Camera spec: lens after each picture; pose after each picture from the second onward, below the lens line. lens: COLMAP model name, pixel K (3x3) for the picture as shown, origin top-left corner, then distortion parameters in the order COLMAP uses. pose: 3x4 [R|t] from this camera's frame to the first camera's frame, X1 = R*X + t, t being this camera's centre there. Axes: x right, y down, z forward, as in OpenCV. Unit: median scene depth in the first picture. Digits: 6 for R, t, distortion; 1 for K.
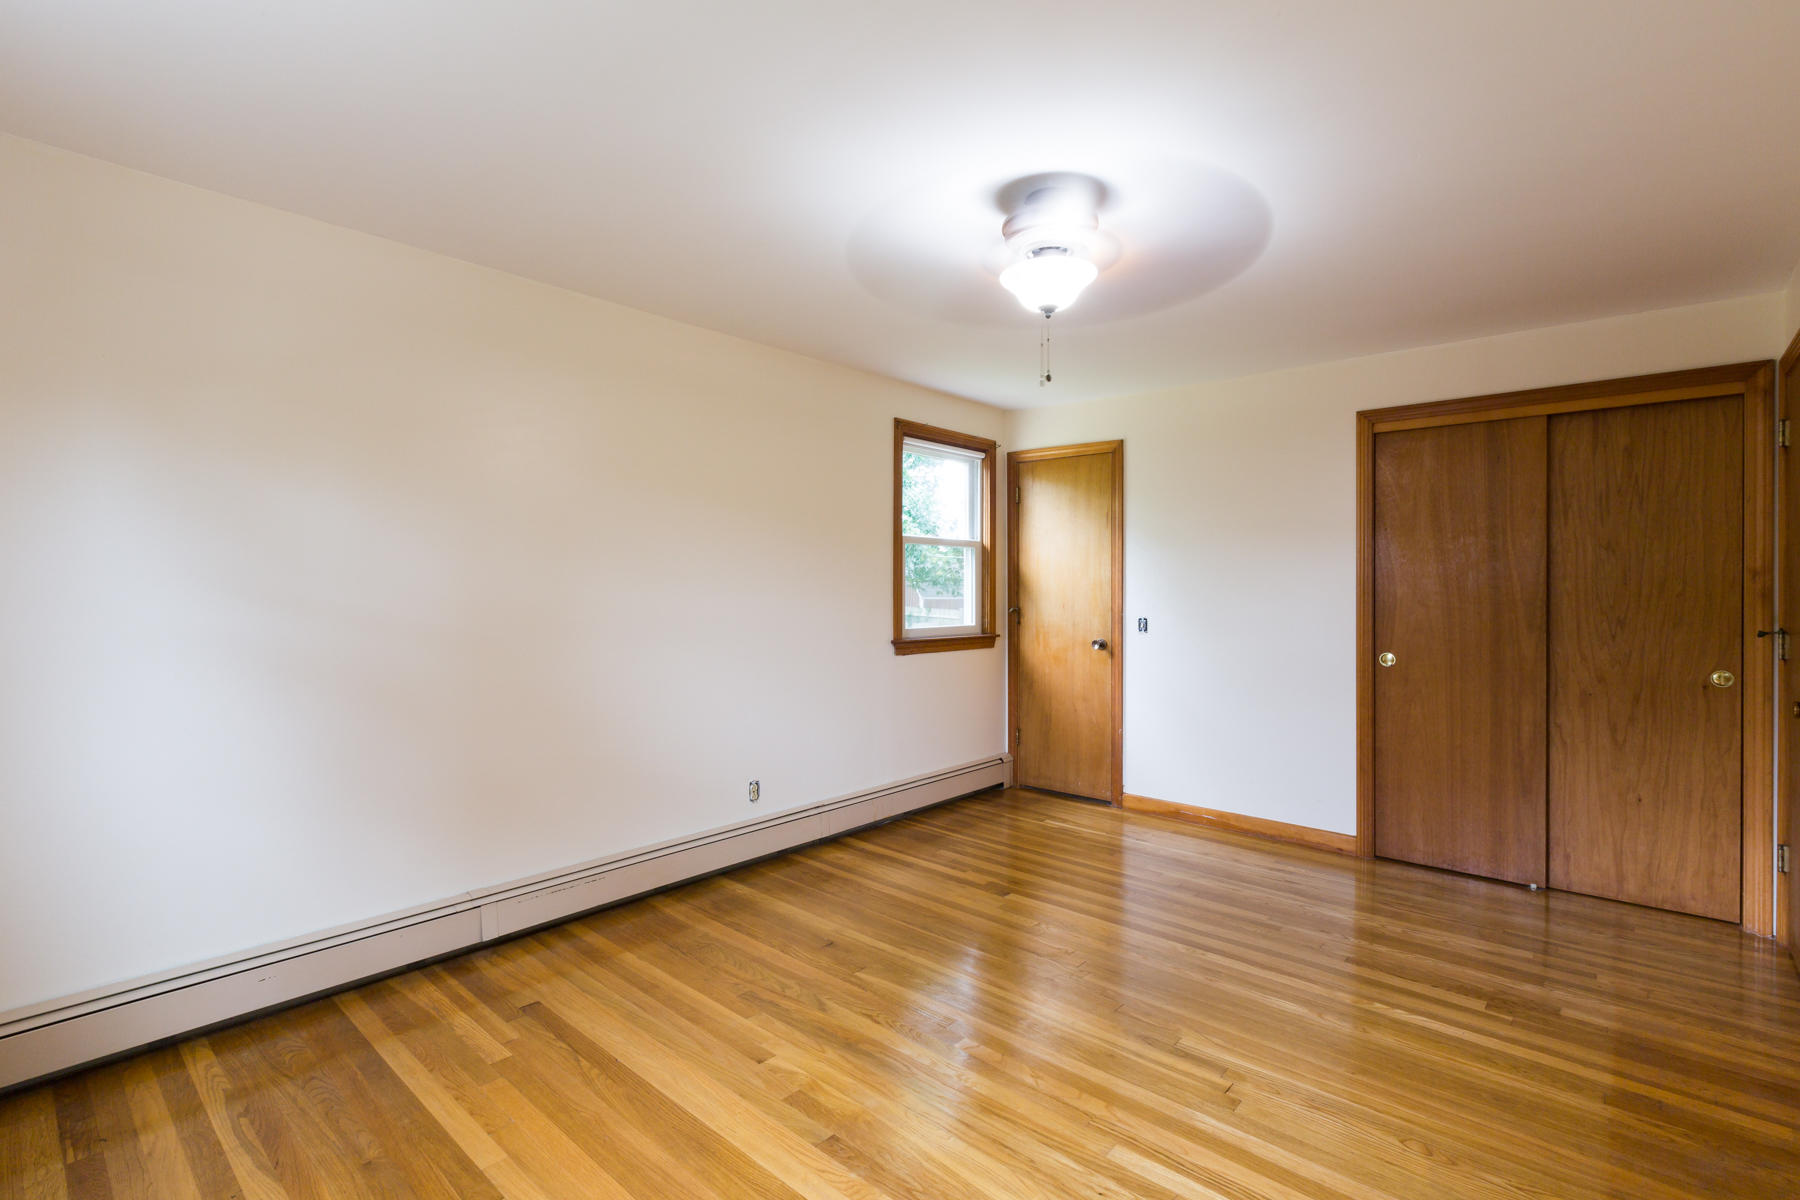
lens RADIAL K [[819.5, 0, 897.6], [0, 819.5, 590.0], [0, 0, 1]] dist [0.002703, 0.000689]
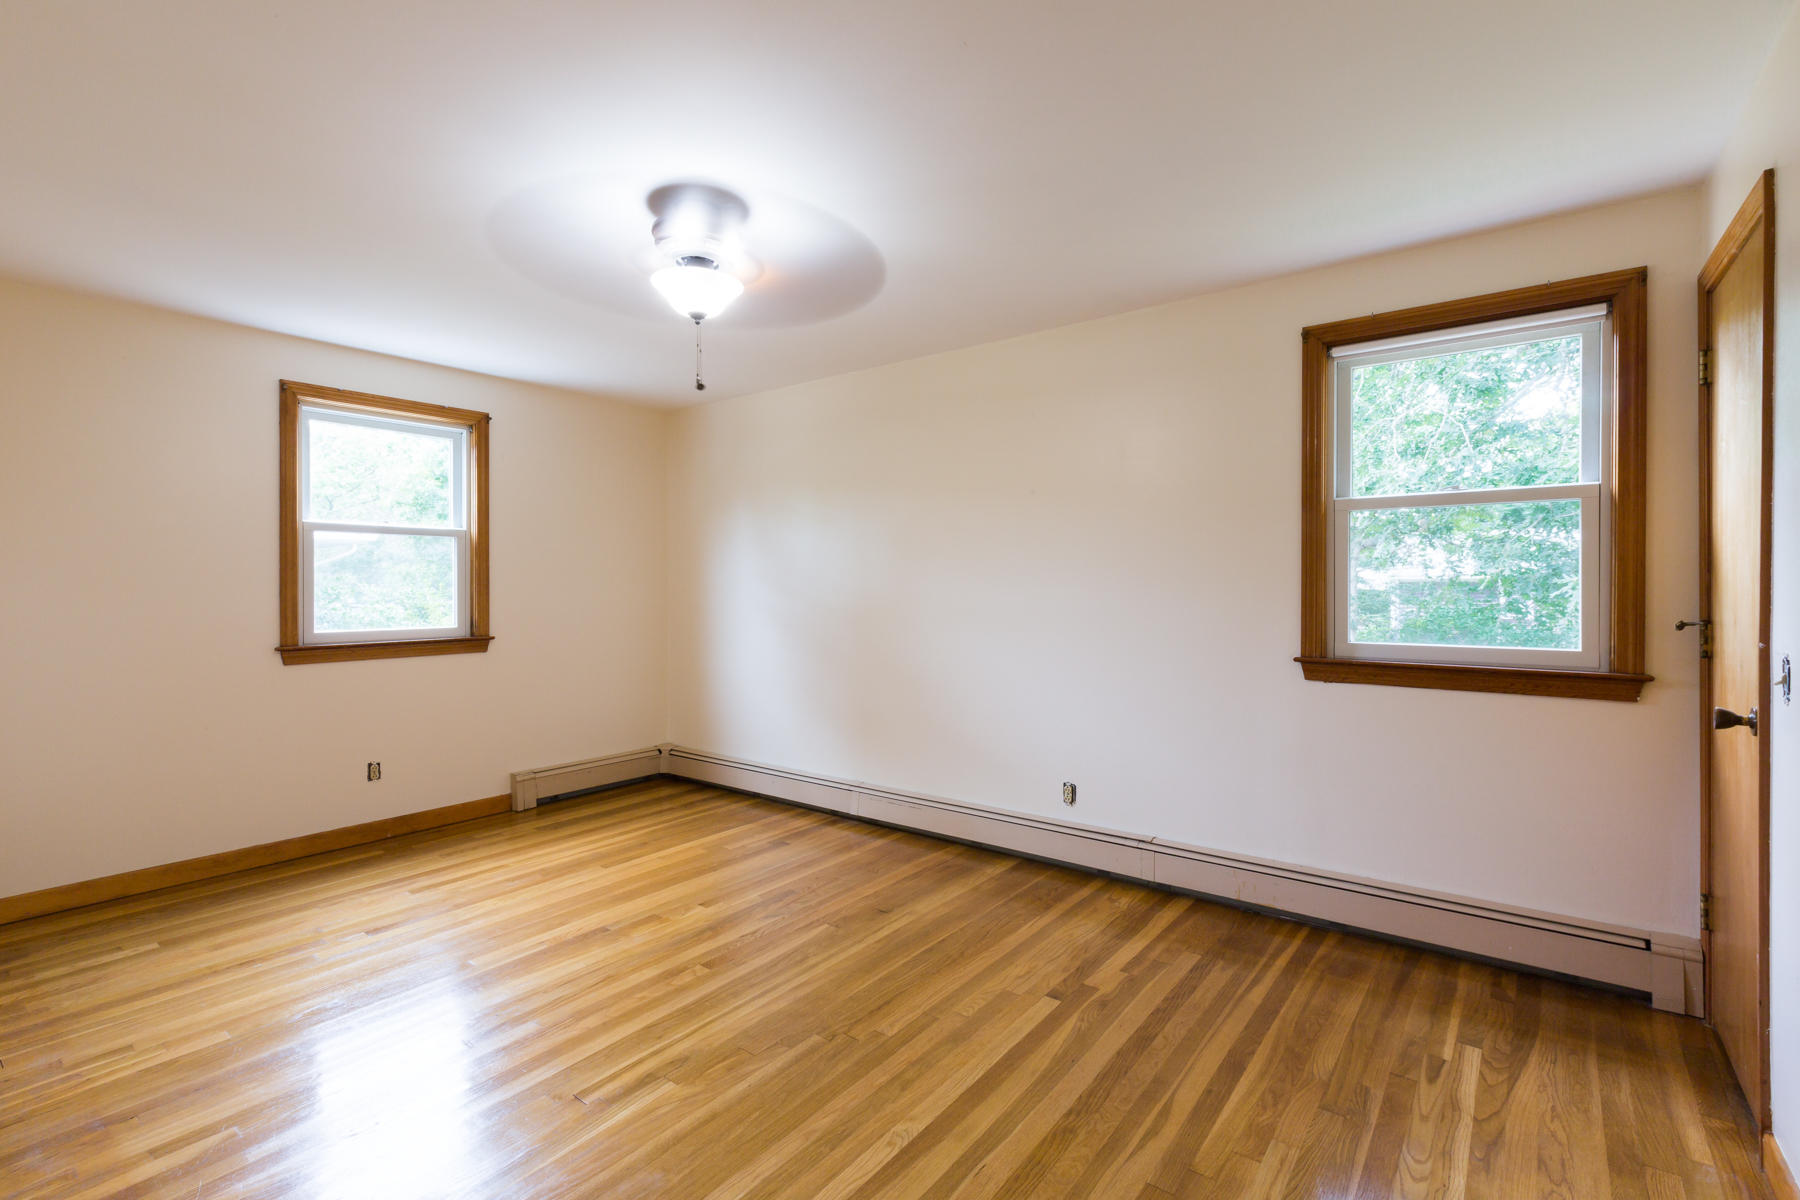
lens RADIAL K [[819.5, 0, 878.3], [0, 819.5, 582.8], [0, 0, 1]] dist [0.002703, 0.000689]
pose [[0.057598, -0.009426, -0.998295, 0.820595], [-0.001976, 0.999952, -0.009556, 0.009013], [0.998338, 0.002523, 0.057576, 0.767803]]
